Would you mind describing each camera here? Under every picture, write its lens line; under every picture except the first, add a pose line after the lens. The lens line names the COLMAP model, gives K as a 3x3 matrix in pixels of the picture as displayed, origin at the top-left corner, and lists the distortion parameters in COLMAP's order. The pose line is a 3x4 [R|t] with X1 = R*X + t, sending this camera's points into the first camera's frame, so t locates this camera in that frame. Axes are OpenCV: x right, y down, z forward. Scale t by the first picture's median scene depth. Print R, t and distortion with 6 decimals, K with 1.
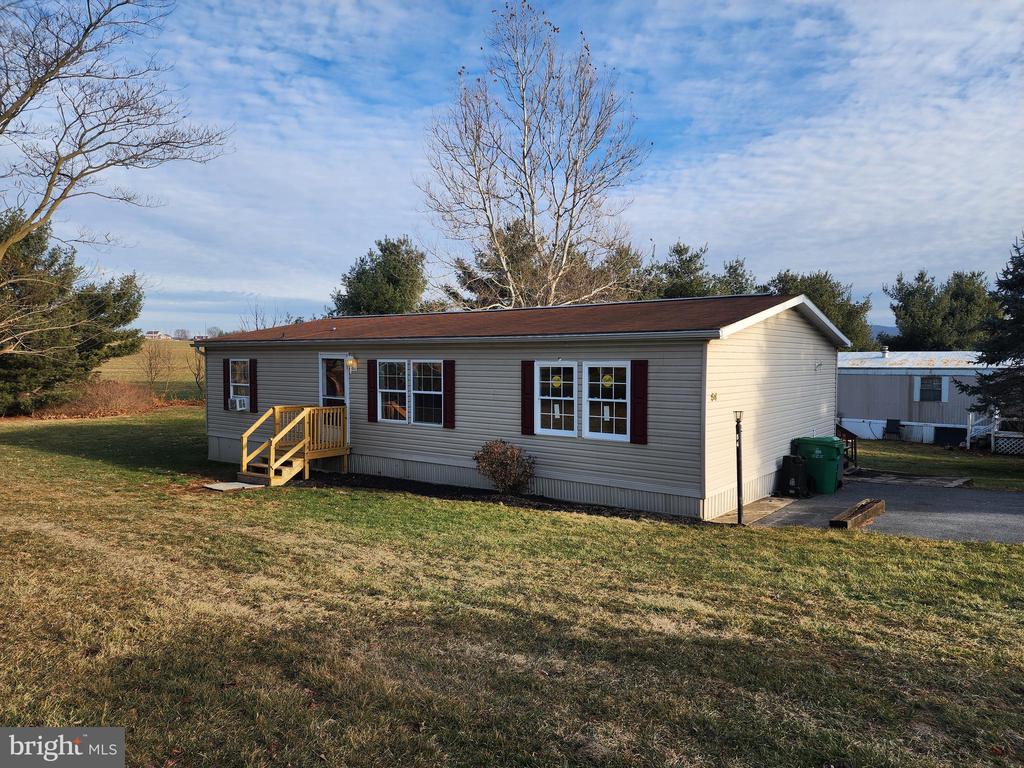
lens RADIAL K [[690.0, 0, 516.2], [0, 690.0, 382.0], [0, 0, 1]] dist [0.008956, -0.000652]
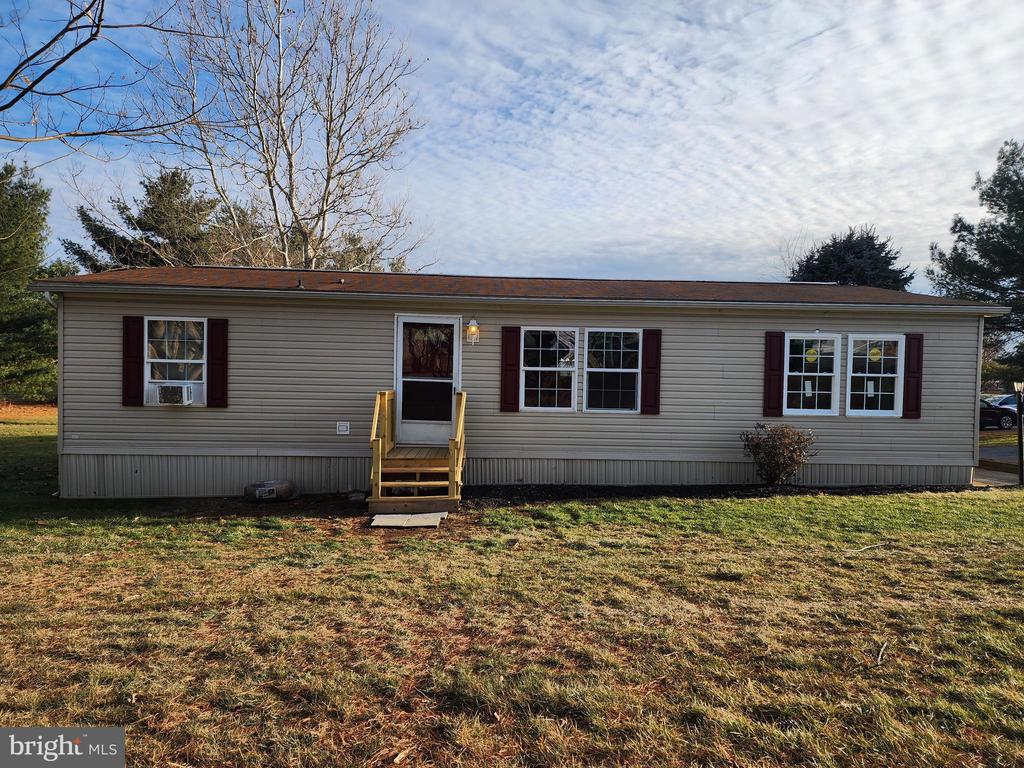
lens RADIAL K [[690.0, 0, 512.9], [0, 690.0, 384.4], [0, 0, 1]] dist [0.008956, -0.000652]
pose [[0.779192, -0.037876, 0.625639, -0.797879], [0.001677, 0.998295, 0.058348, -0.016366], [-0.626783, -0.044415, 0.777927, 0.528973]]
